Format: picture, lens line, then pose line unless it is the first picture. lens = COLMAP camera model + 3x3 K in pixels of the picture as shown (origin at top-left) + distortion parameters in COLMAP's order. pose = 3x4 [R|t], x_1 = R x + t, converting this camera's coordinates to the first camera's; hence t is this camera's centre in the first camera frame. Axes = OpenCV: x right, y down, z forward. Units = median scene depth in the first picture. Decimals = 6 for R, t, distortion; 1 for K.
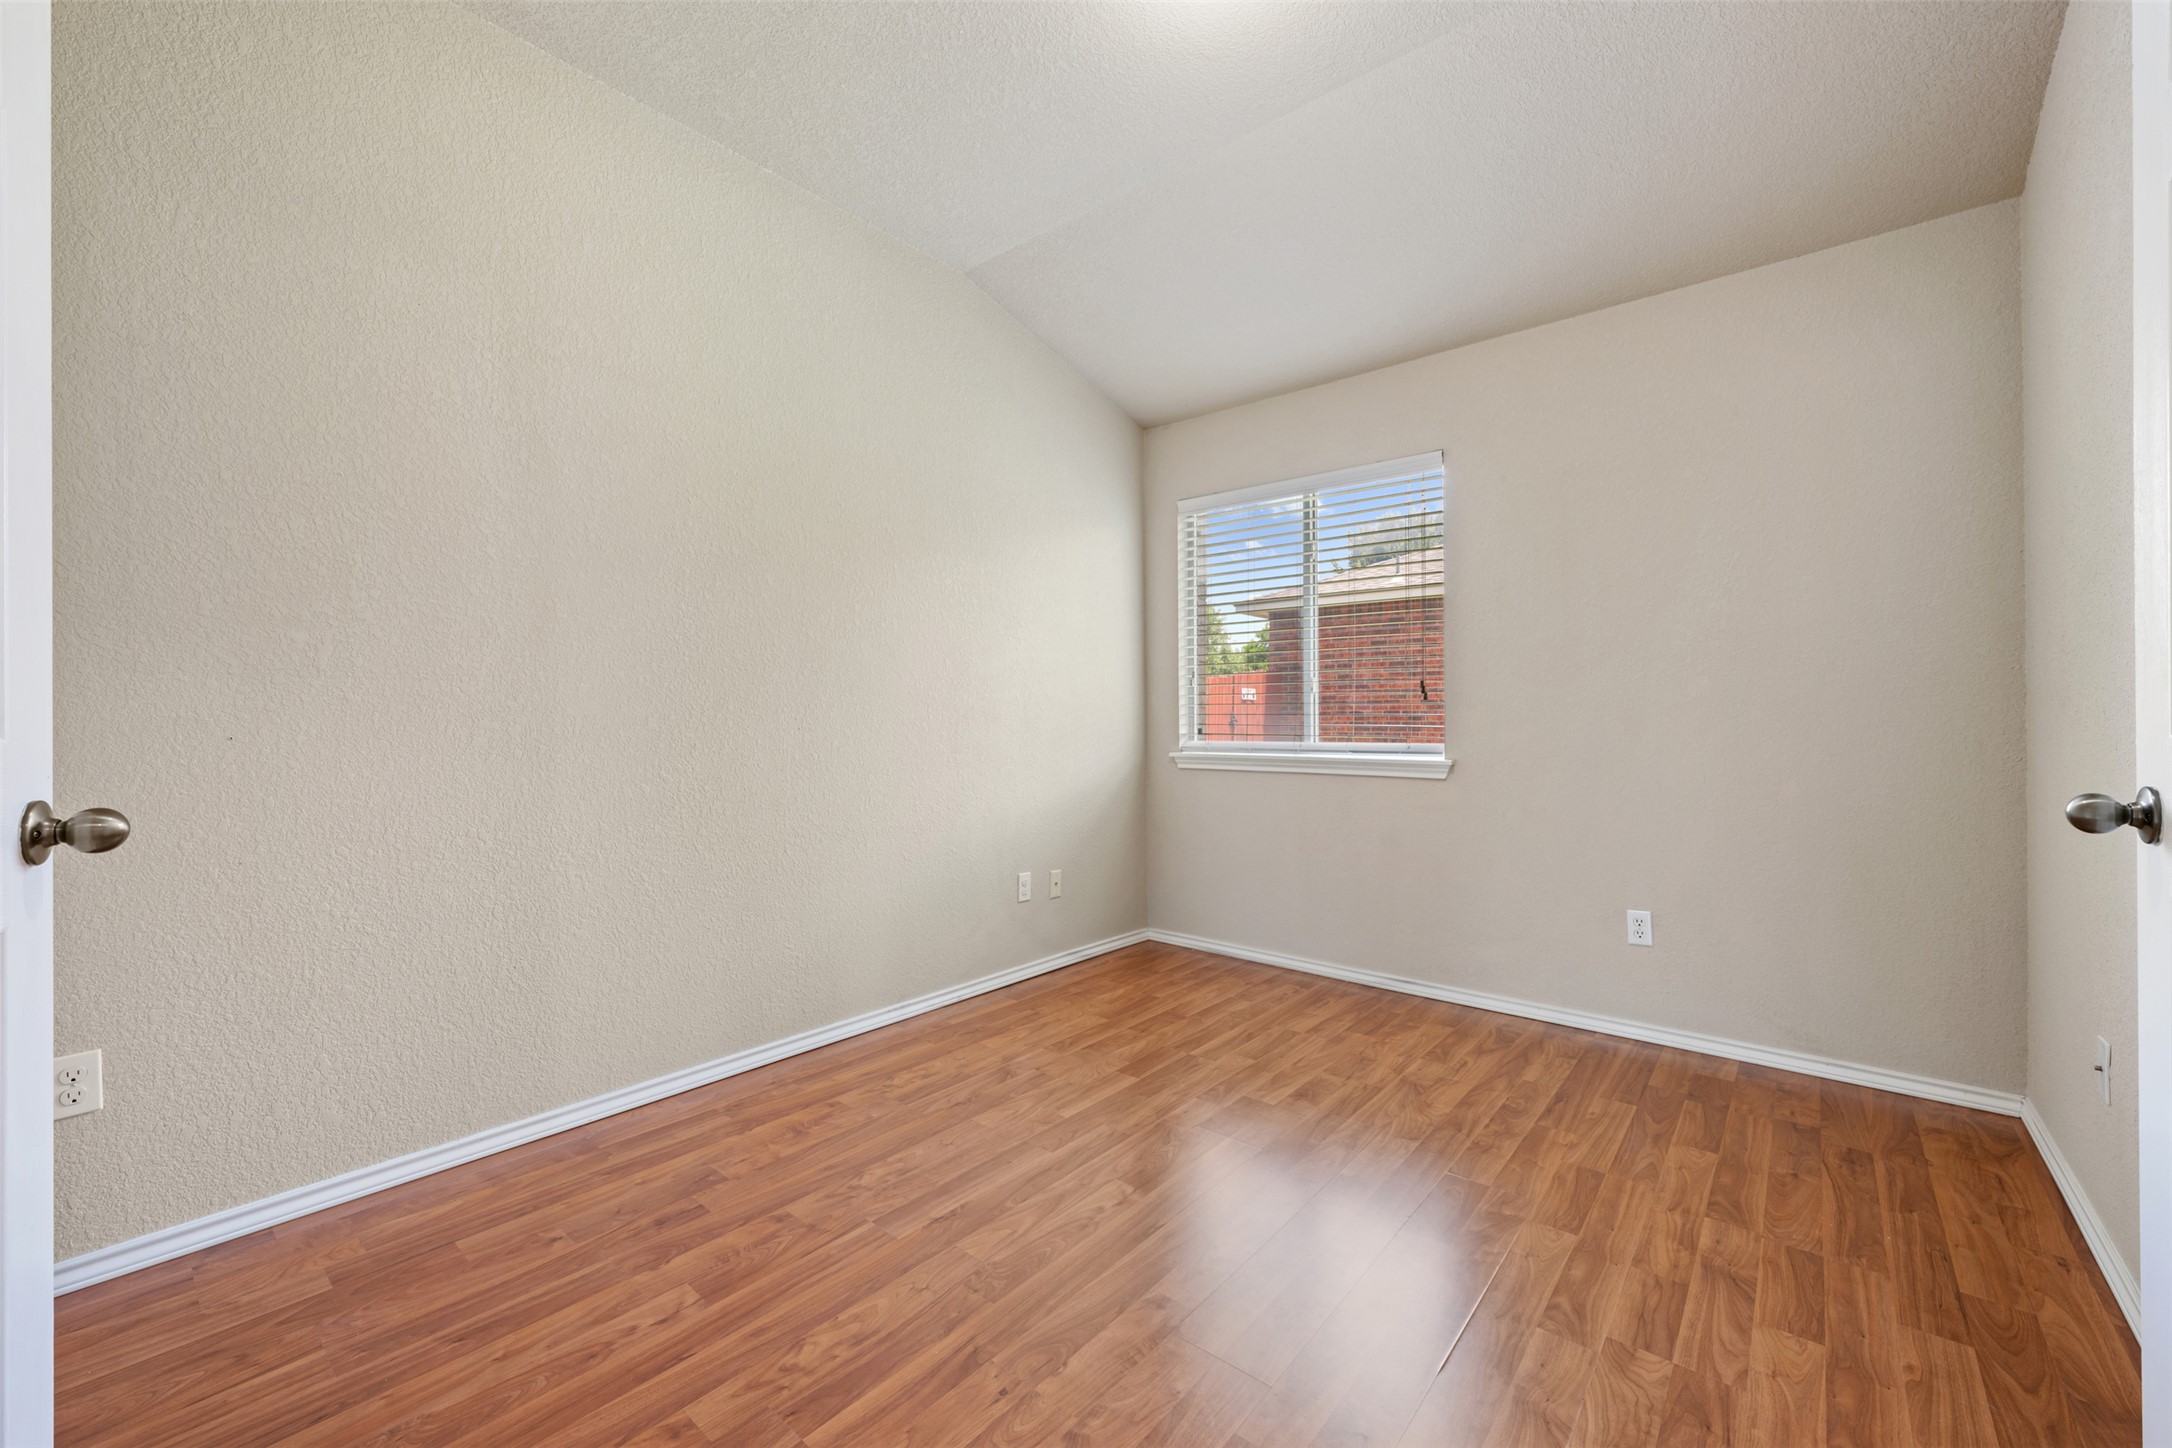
lens RADIAL K [[863.5, 0, 1089.9], [0, 863.5, 711.7], [0, 0, 1]] dist [0.001592, -0.000388]
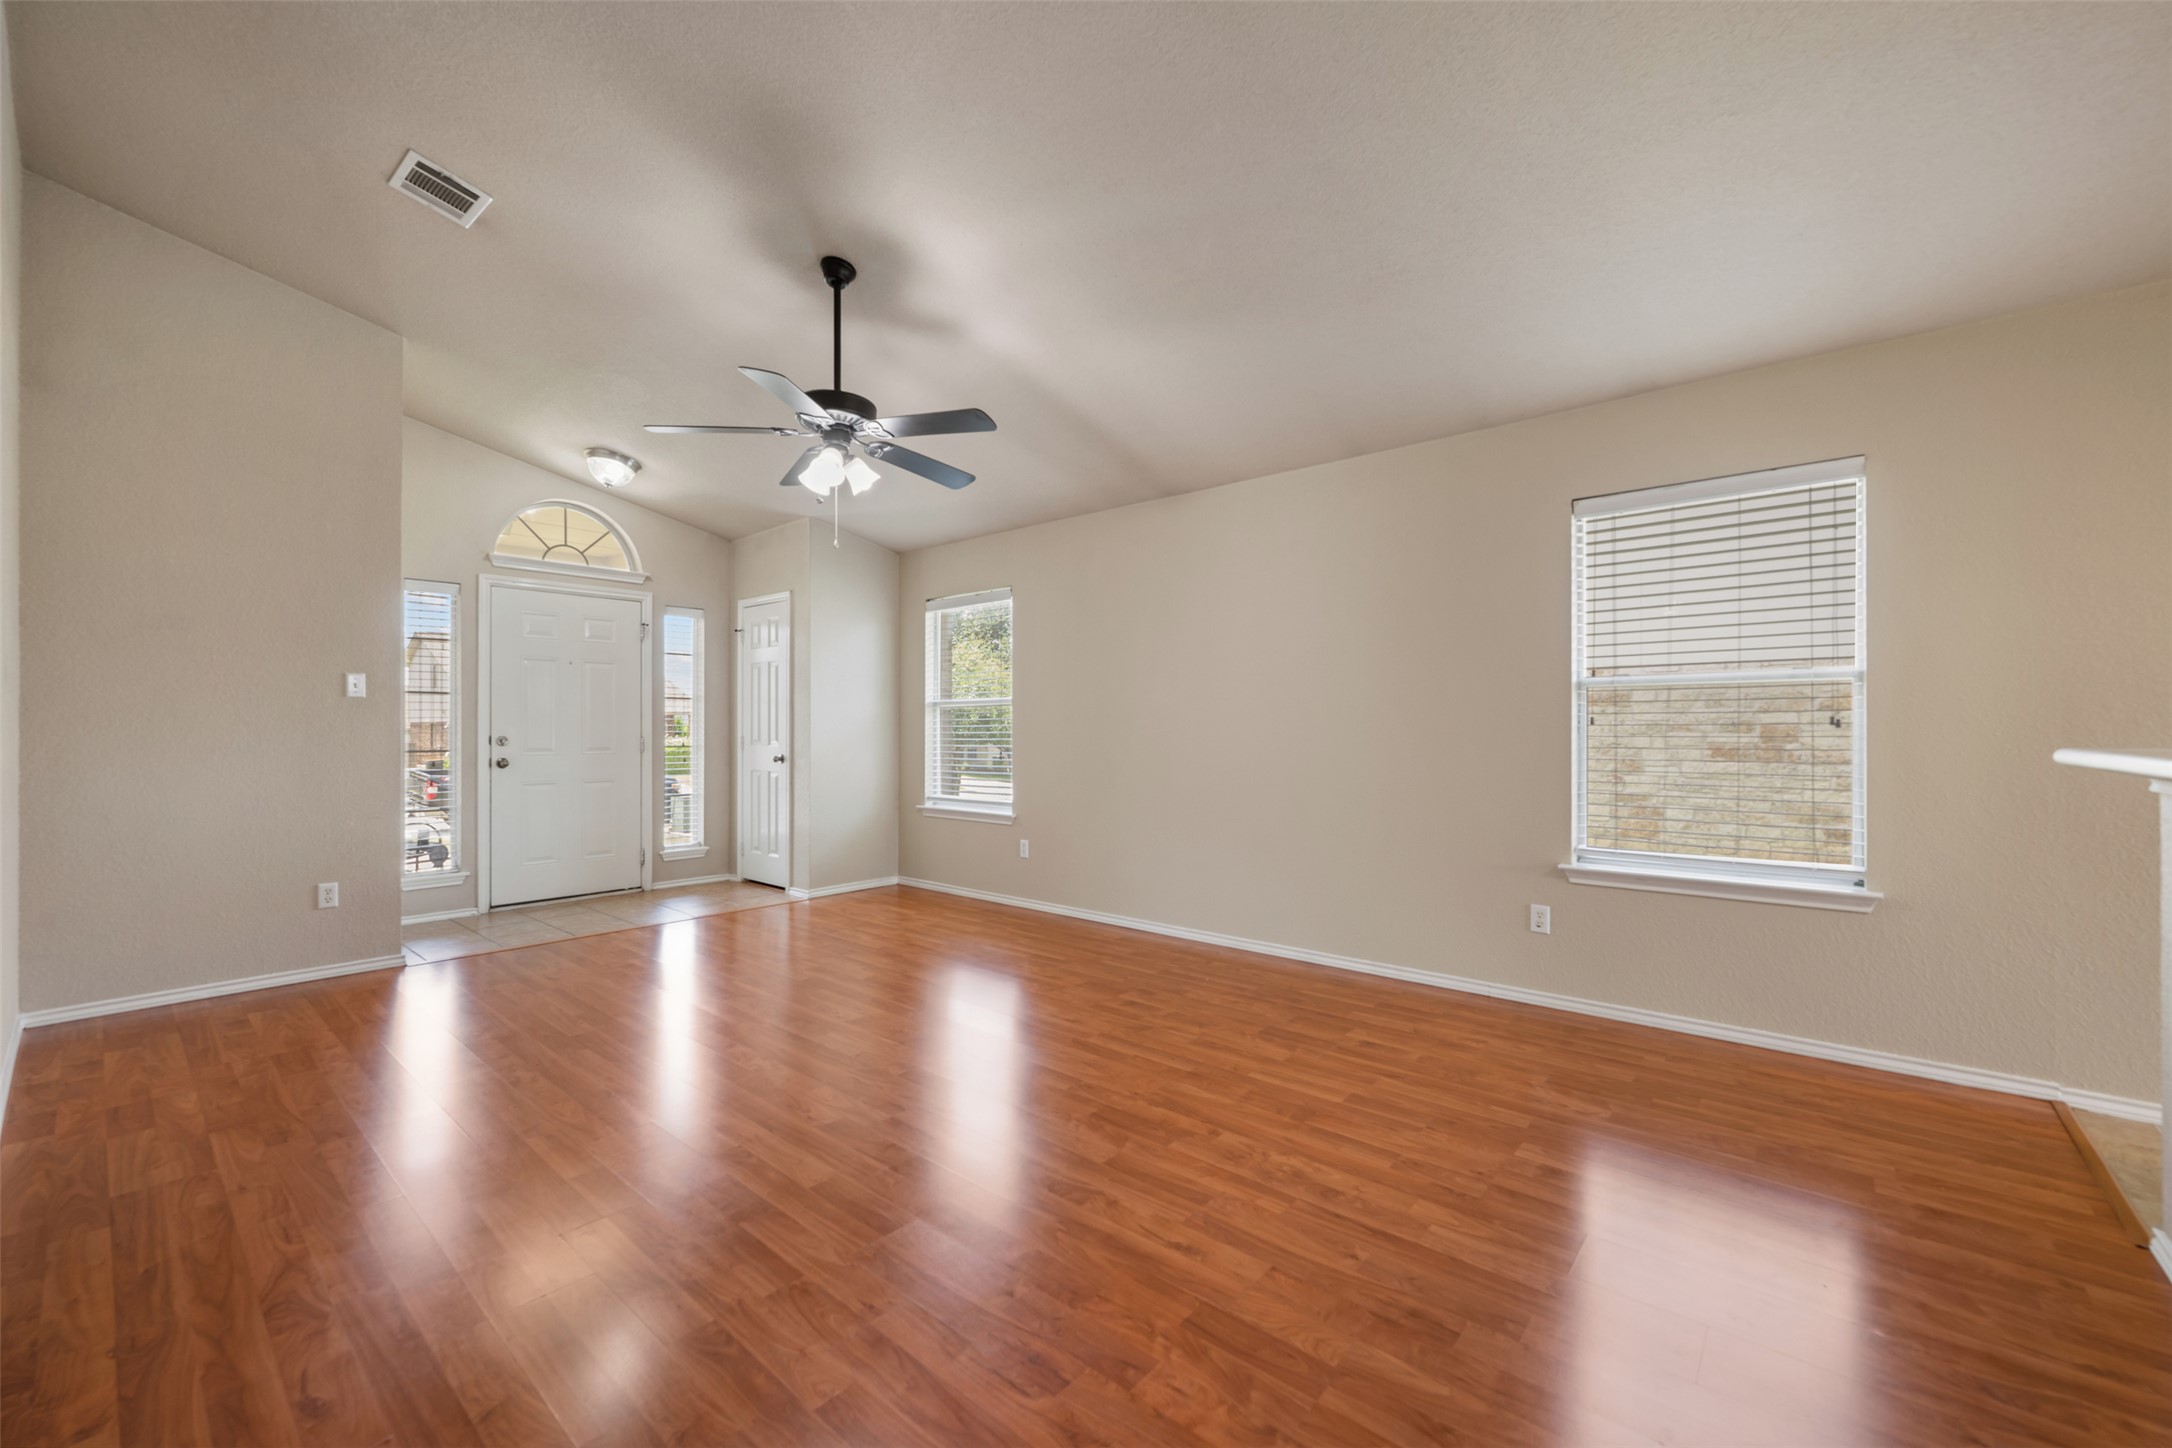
lens RADIAL K [[863.5, 0, 1086.7], [0, 863.5, 727.4], [0, 0, 1]] dist [0.001592, -0.000388]
pose [[-0.022073, -0.019458, -0.999567, 1.481347], [-0.006374, 0.999793, -0.019322, 0.003572], [0.999736, 0.005944, -0.022192, 0.822685]]
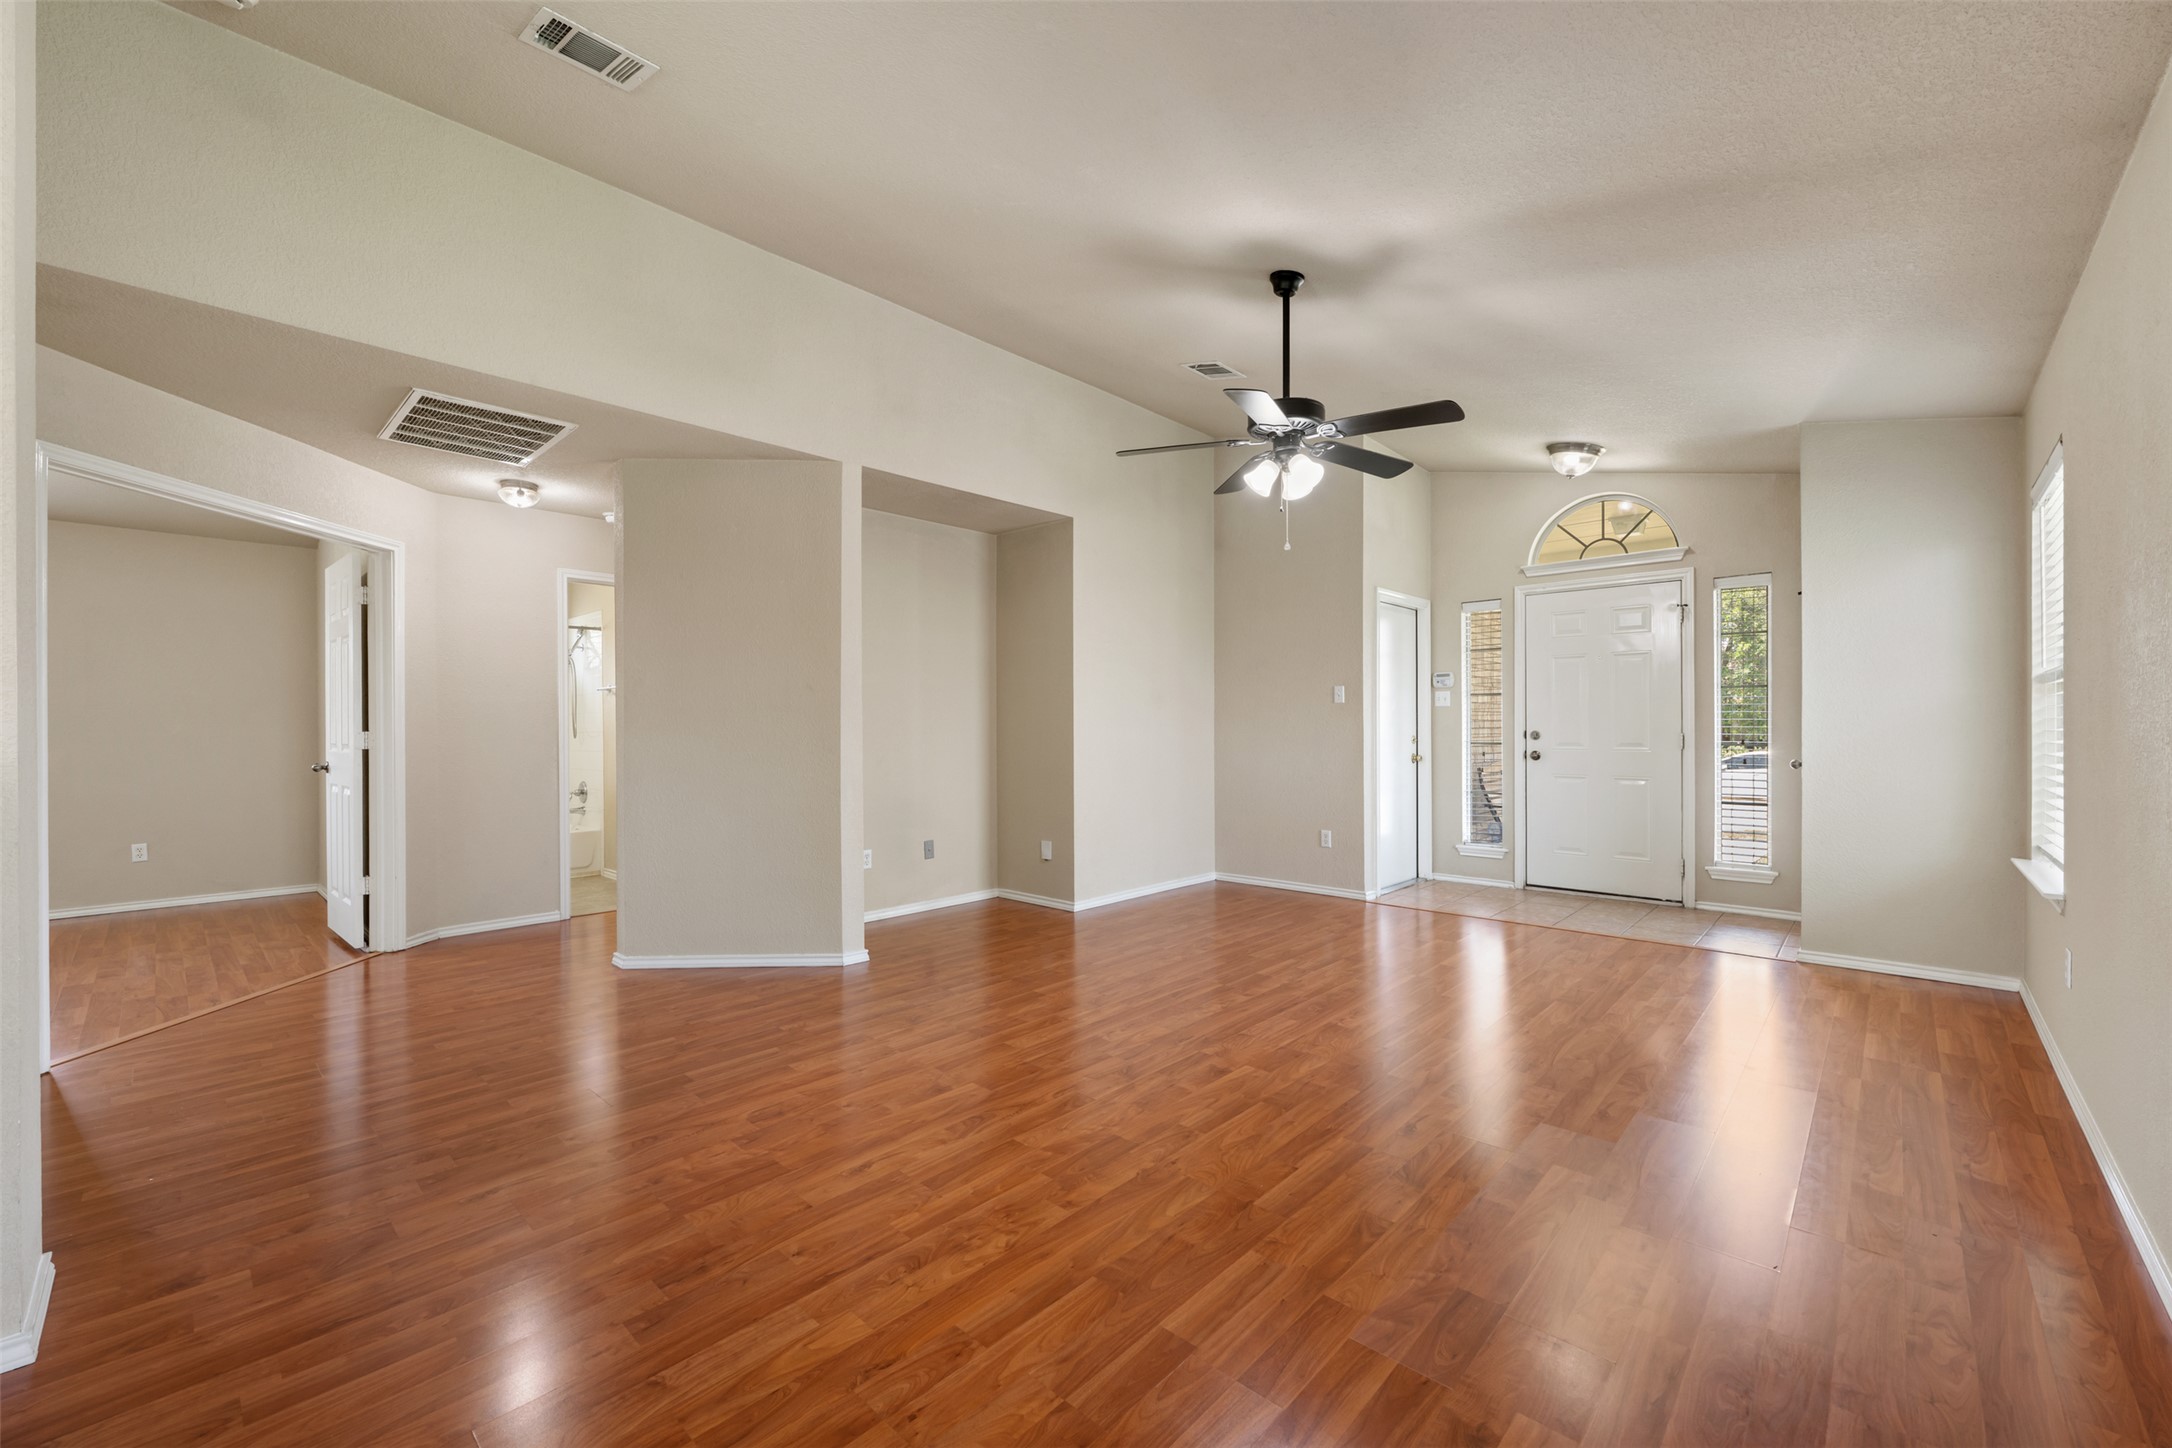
lens RADIAL K [[863.5, 0, 1080.0], [0, 863.5, 728.2], [0, 0, 1]] dist [0.001592, -0.000388]
pose [[-0.998000, -0.011883, 0.062086, 0.318885], [-0.011321, 0.999892, 0.009388, -0.026037], [-0.062191, 0.008667, -0.998027, 1.877137]]
